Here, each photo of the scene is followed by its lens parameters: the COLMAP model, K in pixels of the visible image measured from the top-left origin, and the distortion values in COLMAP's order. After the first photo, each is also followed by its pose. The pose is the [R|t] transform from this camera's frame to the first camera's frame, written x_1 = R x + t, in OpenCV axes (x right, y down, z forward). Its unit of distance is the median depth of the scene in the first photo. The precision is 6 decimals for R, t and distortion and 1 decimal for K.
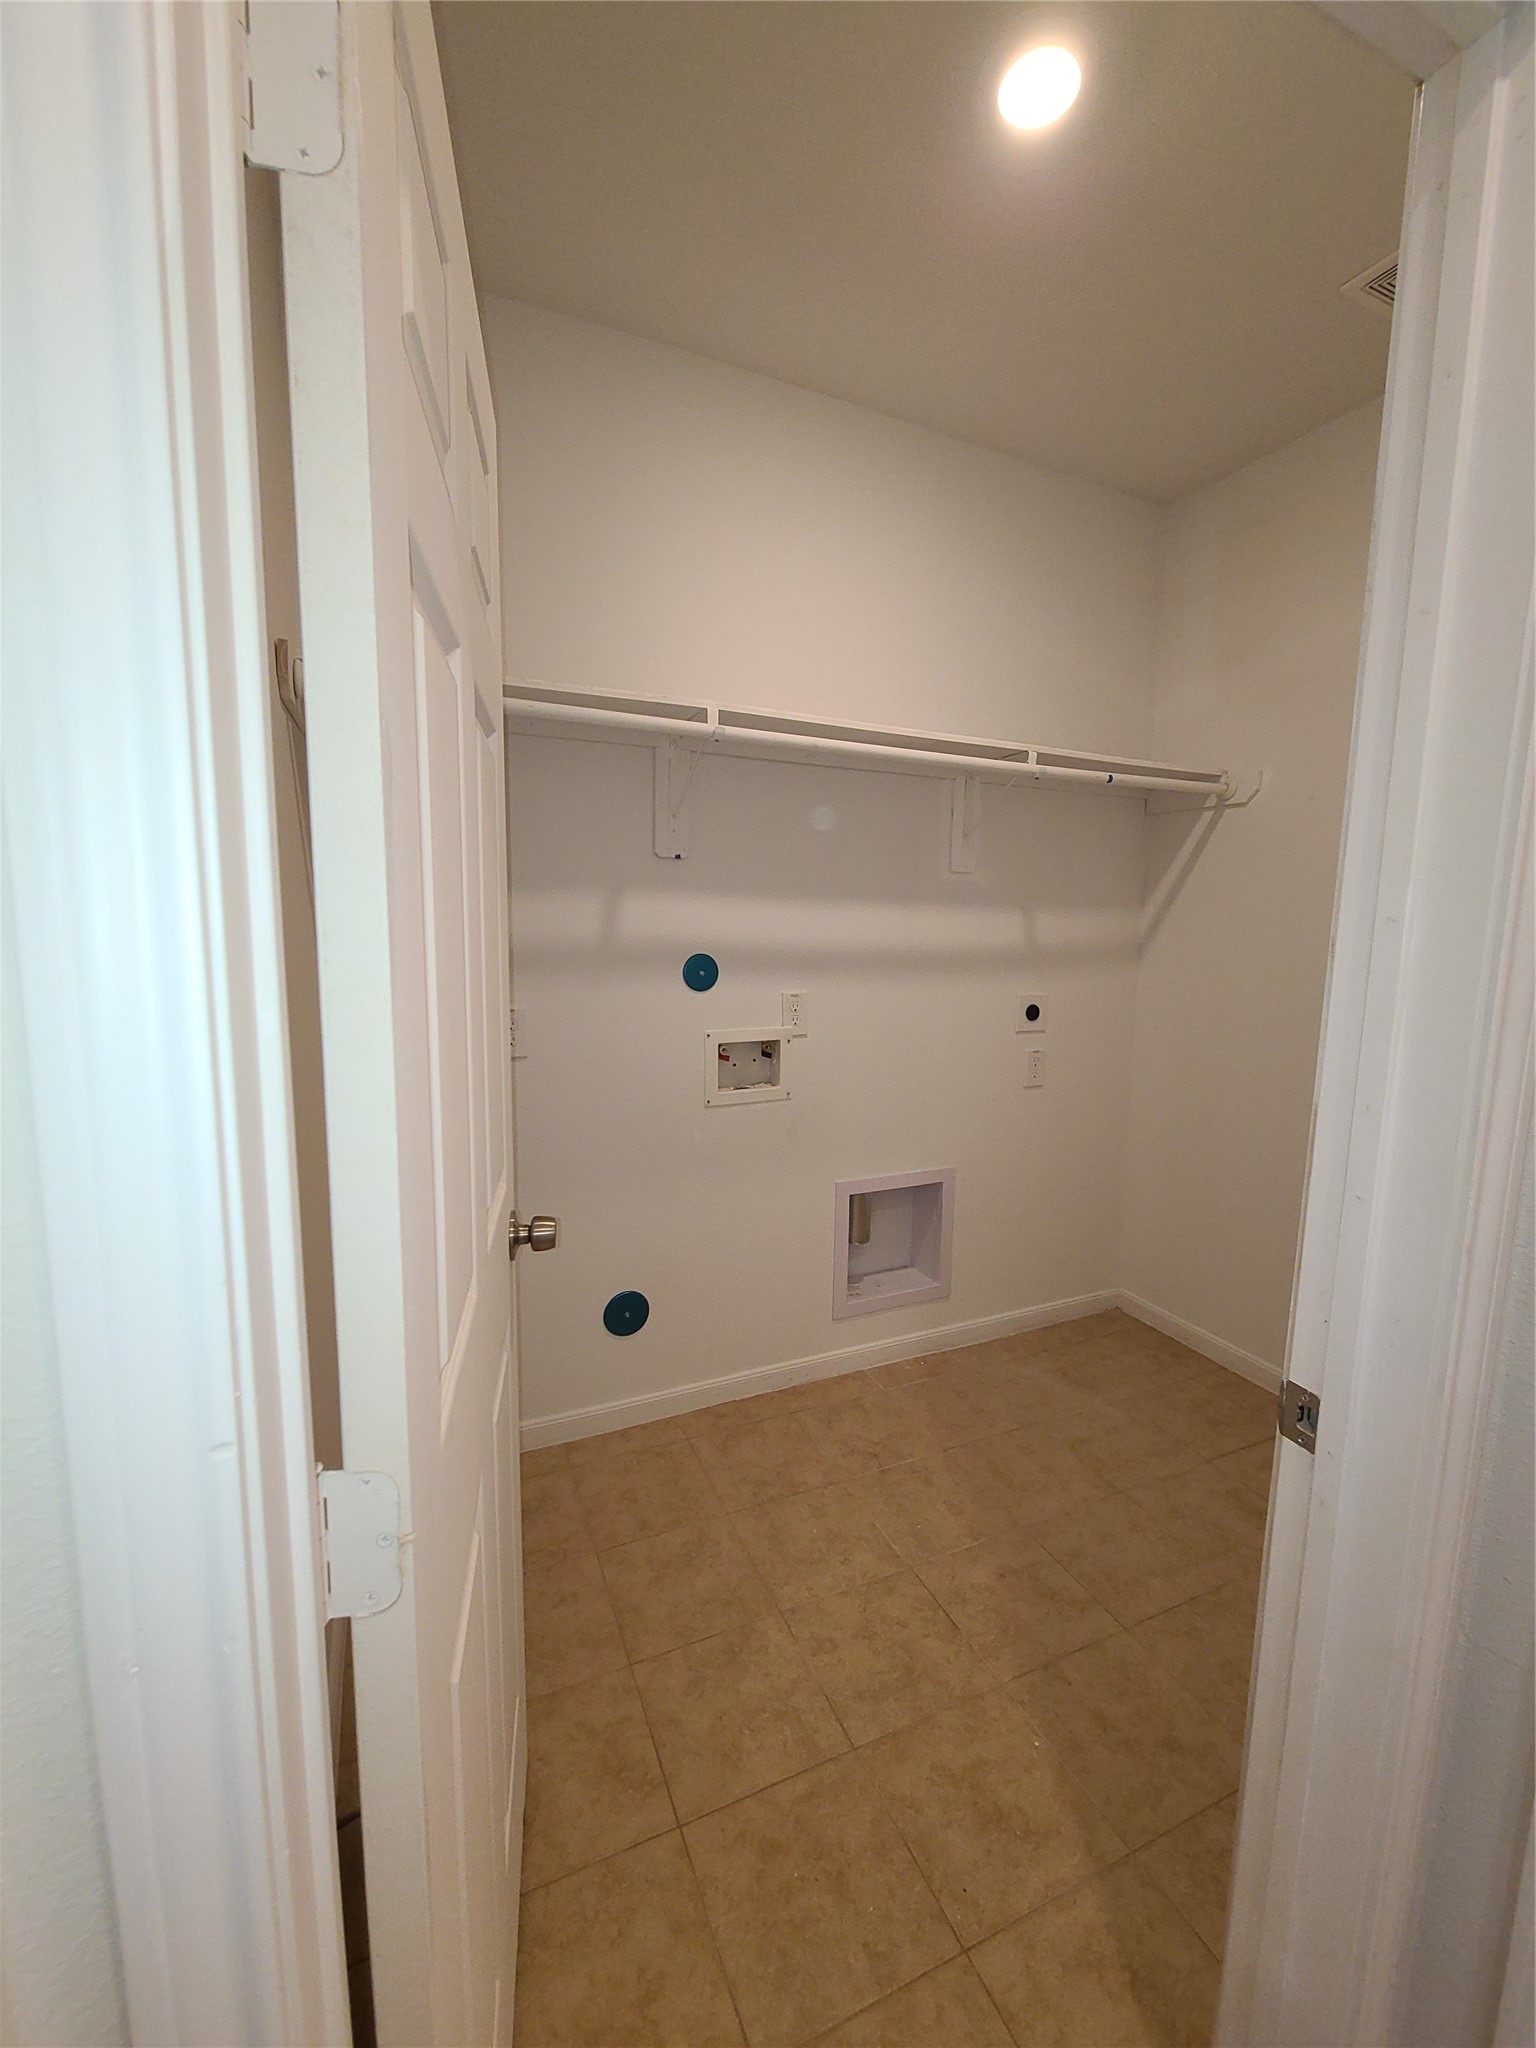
lens RADIAL K [[838.2, 0, 780.5], [0, 838.2, 1023.1], [0, 0, 1]] dist [0.001772, -0.002947]
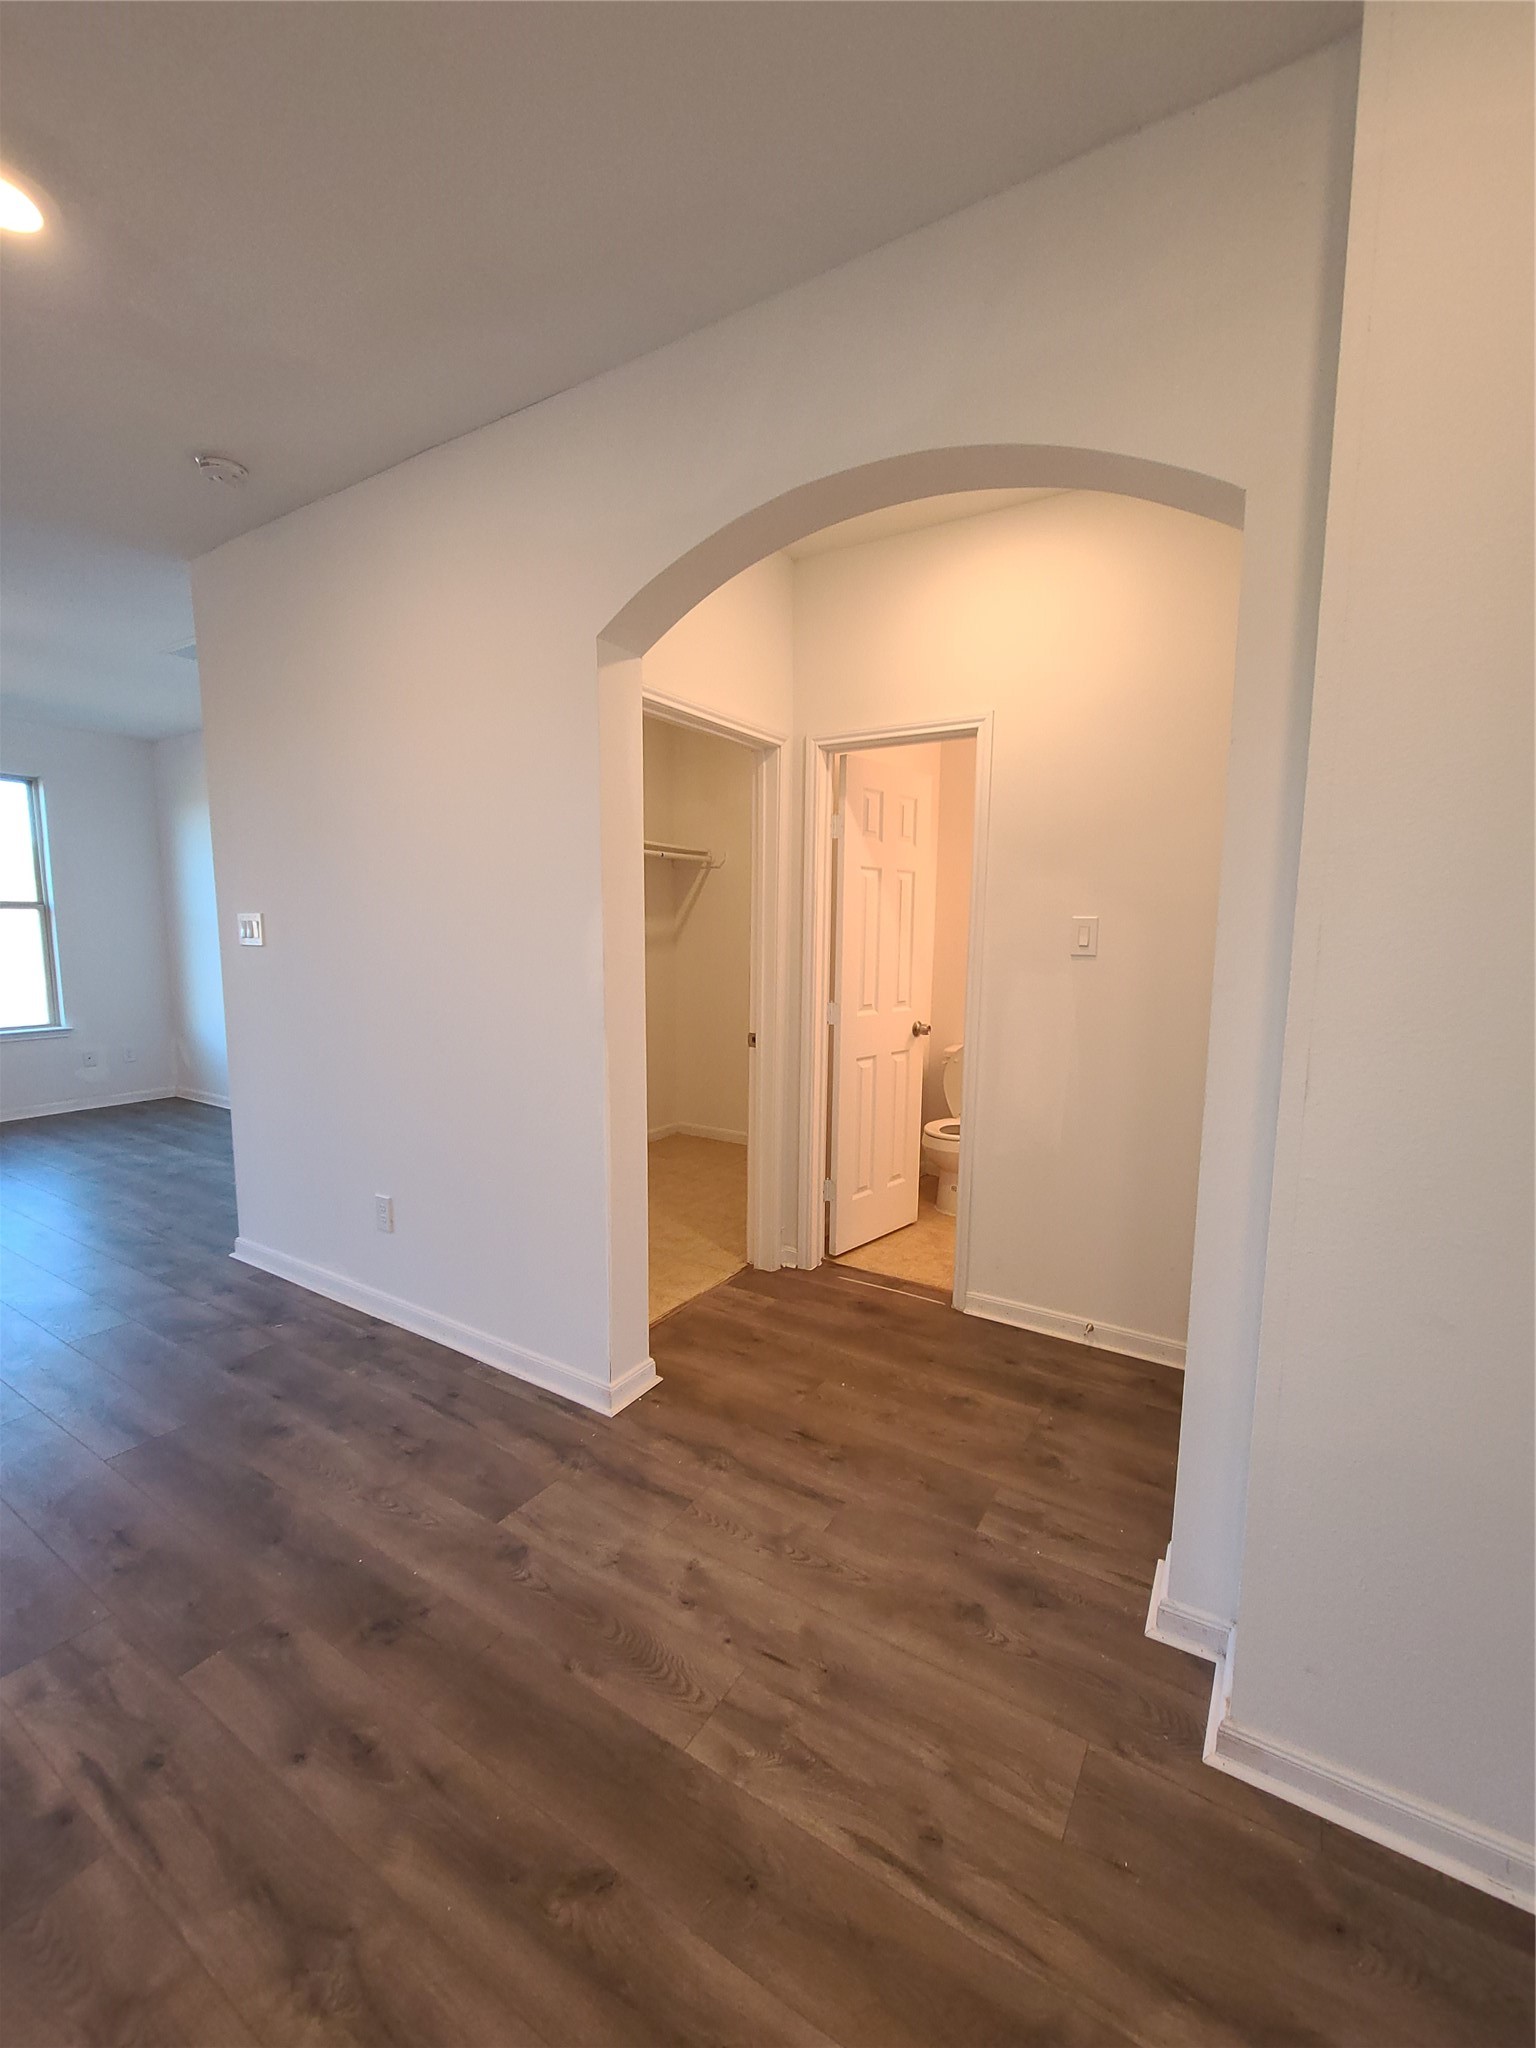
lens RADIAL K [[838.2, 0, 780.5], [0, 838.2, 1023.1], [0, 0, 1]] dist [0.001772, -0.002947]
pose [[0.831398, -0.073092, 0.550849, -0.498101], [0.076561, 0.996925, 0.016728, 0.103840], [-0.550378, 0.028266, 0.834437, -0.817380]]
